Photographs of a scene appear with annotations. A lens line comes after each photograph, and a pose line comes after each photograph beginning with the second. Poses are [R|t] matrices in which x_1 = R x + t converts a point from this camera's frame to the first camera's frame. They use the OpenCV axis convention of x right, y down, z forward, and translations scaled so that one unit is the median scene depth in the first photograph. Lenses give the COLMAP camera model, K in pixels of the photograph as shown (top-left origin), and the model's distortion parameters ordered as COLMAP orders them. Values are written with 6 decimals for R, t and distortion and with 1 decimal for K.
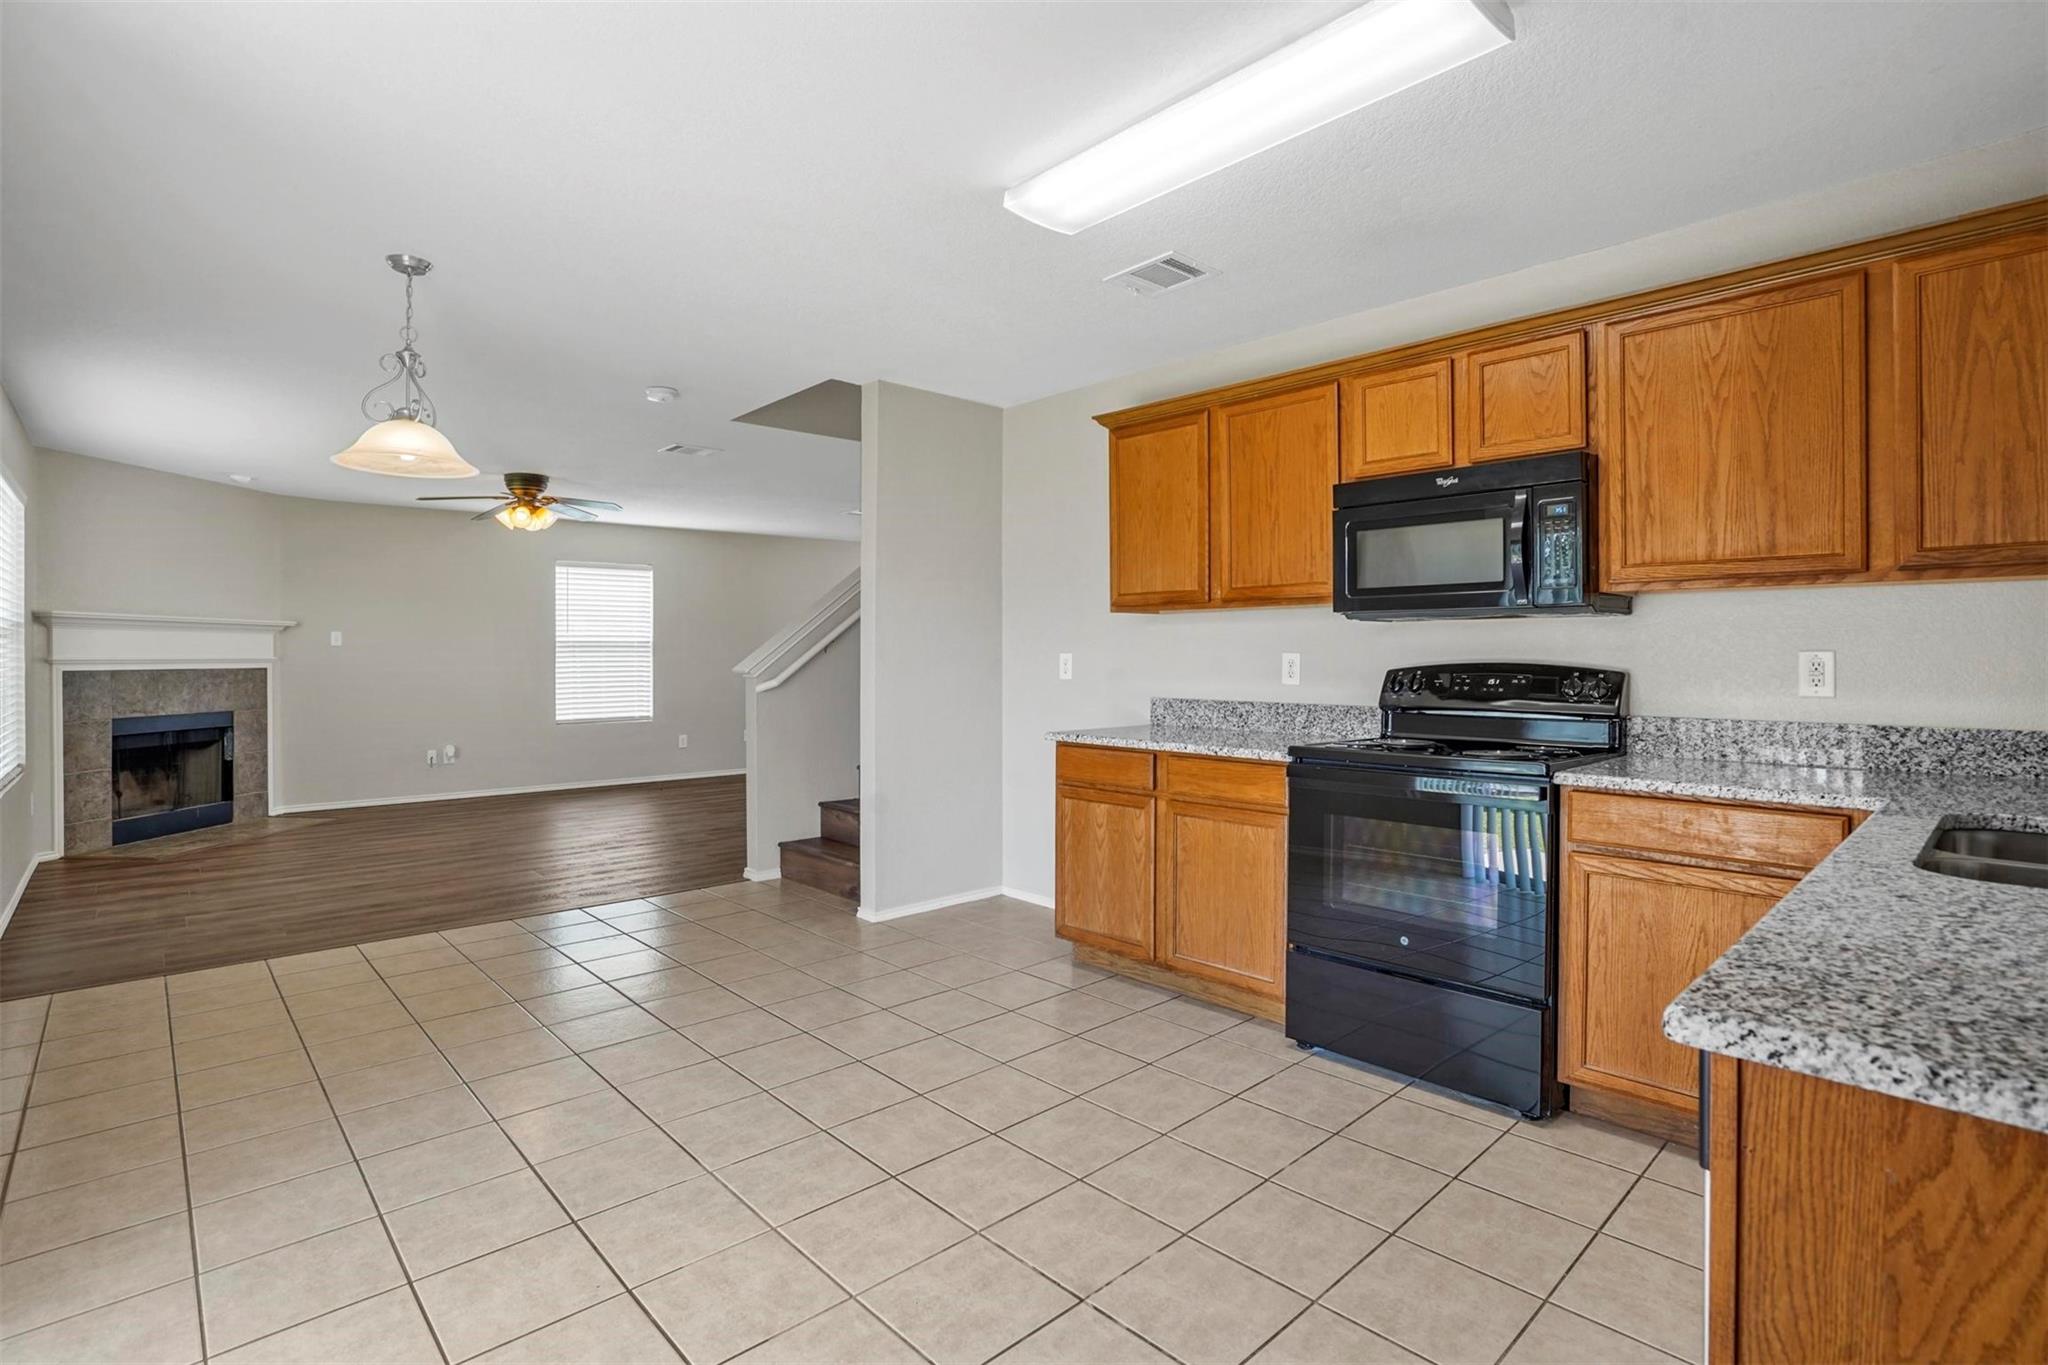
lens RADIAL K [[956.8, 0, 1043.9], [0, 956.8, 652.7], [0, 0, 1]] dist [-0.037279, 0.010251]
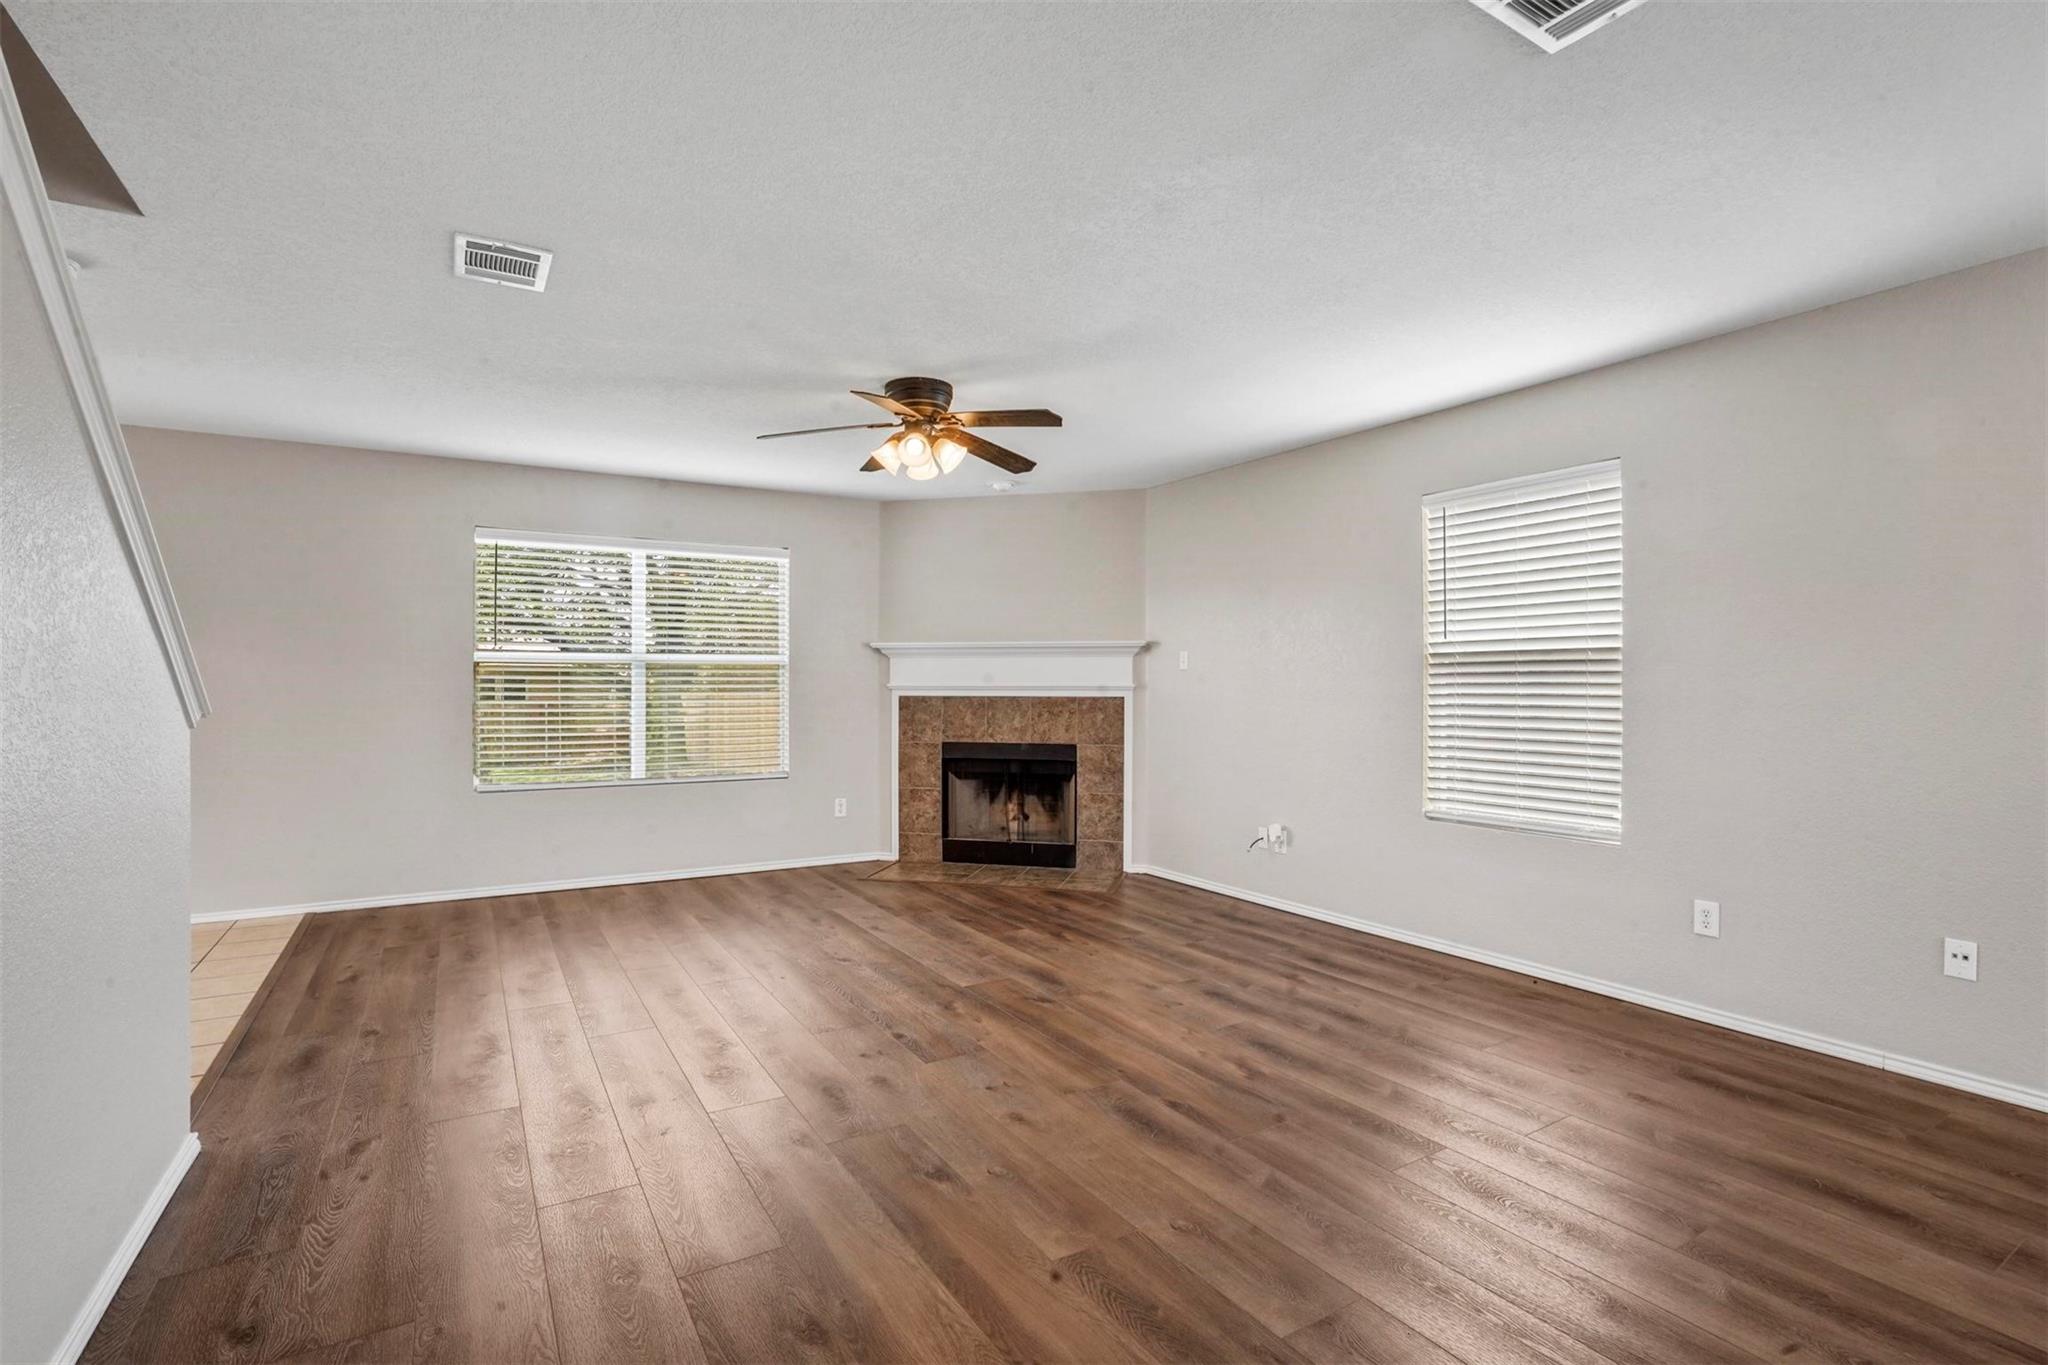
lens RADIAL K [[956.8, 0, 1026.4], [0, 956.8, 673.7], [0, 0, 1]] dist [-0.037279, 0.010251]
pose [[-0.214410, -0.007719, -0.976713, 0.048656], [0.003404, 0.999957, -0.008650, 0.002900], [0.976738, -0.005179, -0.214375, 1.375728]]
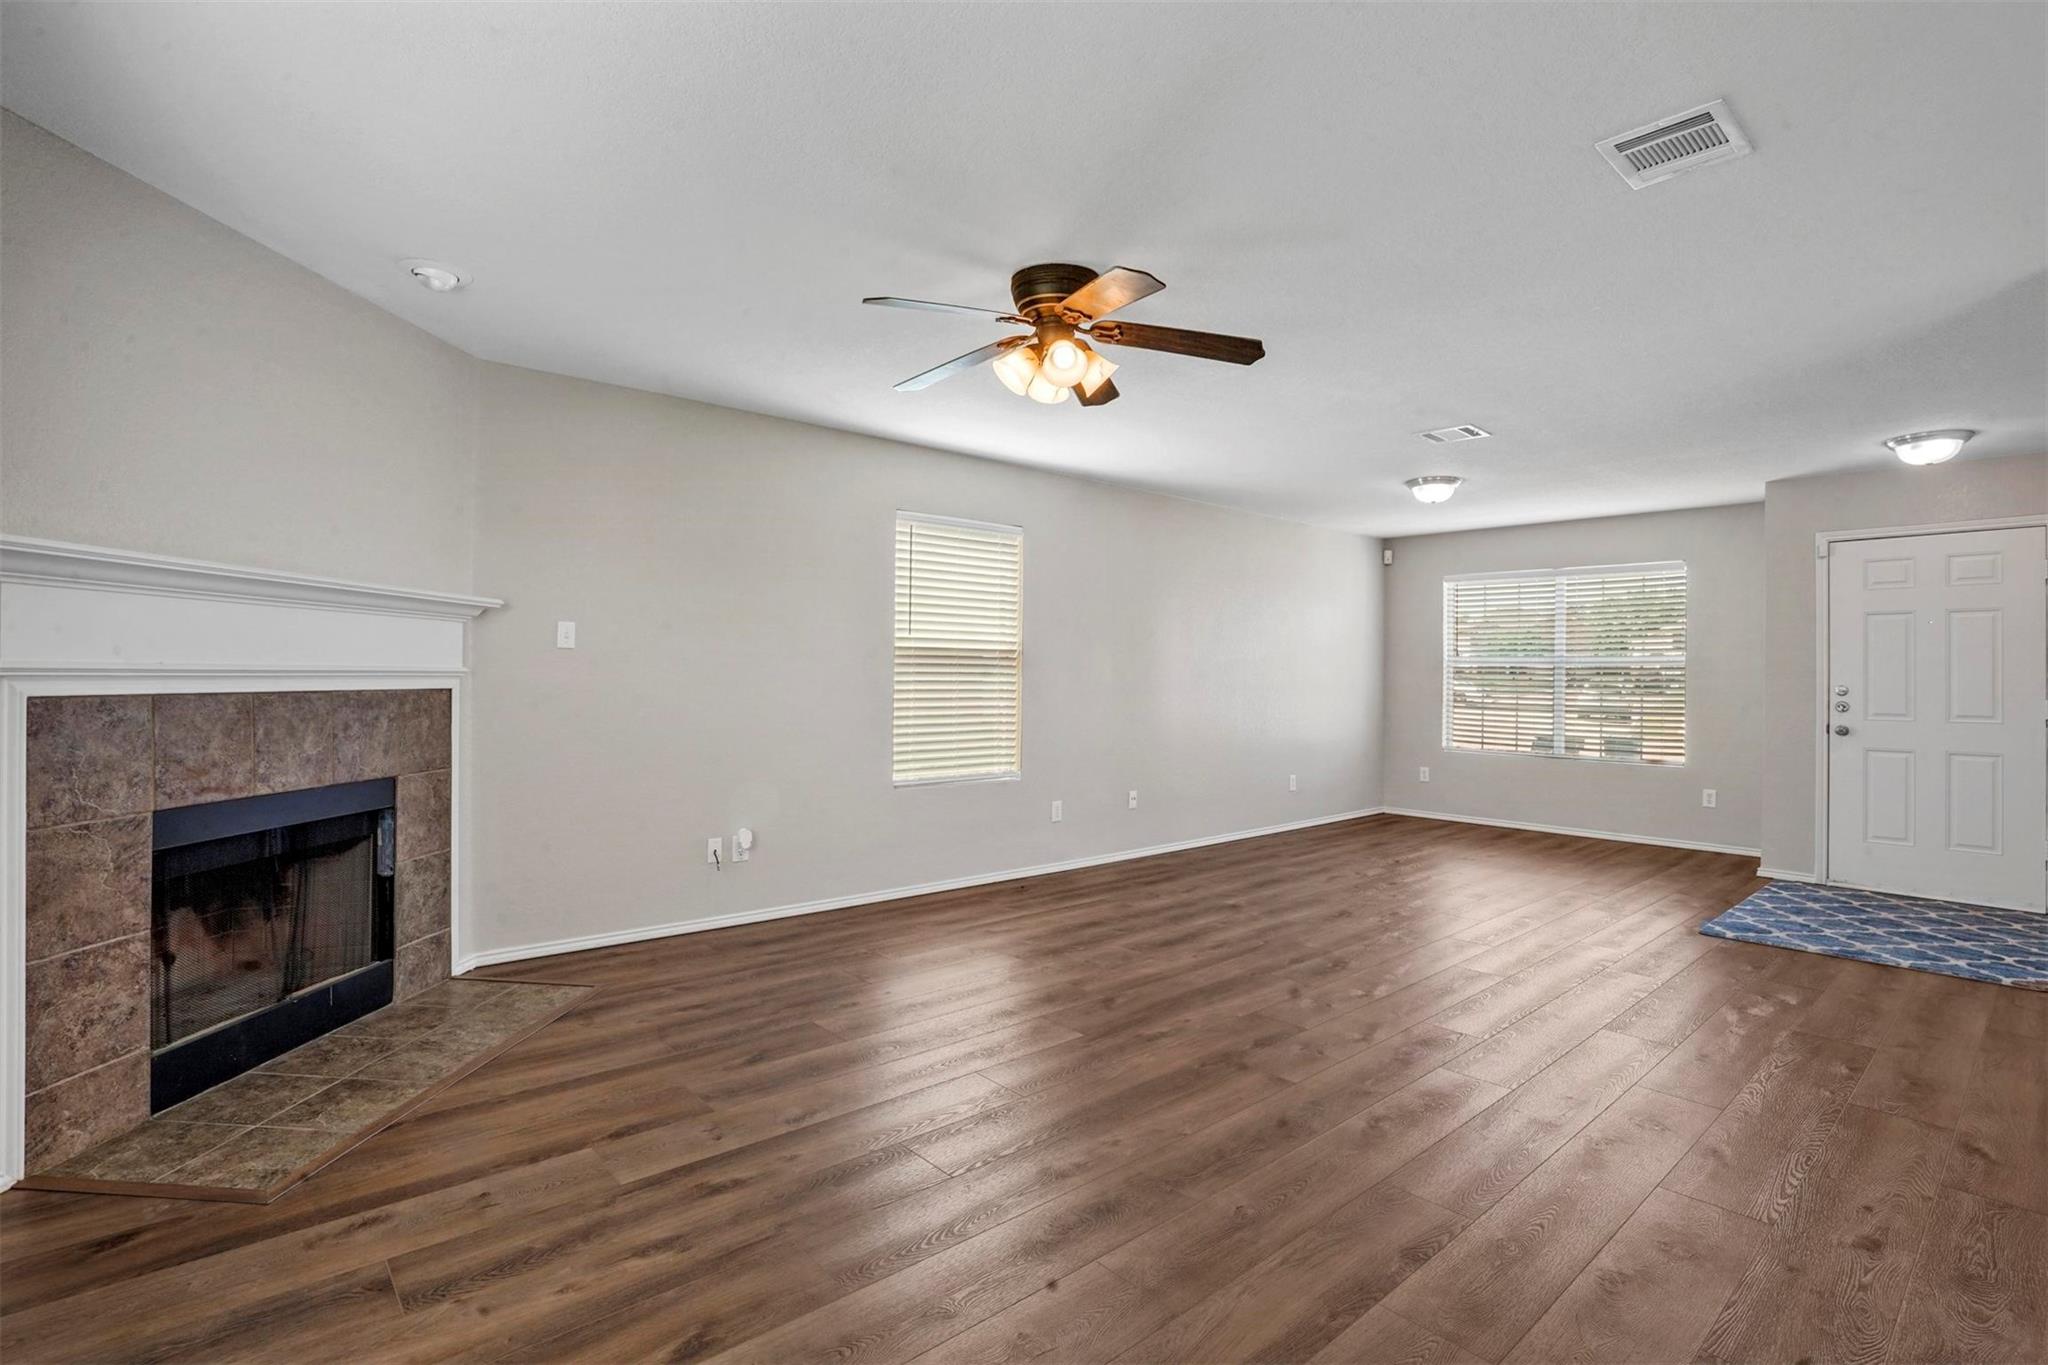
lens RADIAL K [[956.8, 0, 1041.0], [0, 956.8, 672.4], [0, 0, 1]] dist [-0.037279, 0.010251]
pose [[0.999195, 0.016150, -0.036712, -0.610860], [-0.016121, 0.999869, 0.001086, 0.002267], [0.036725, -0.000493, 0.999325, 0.619417]]
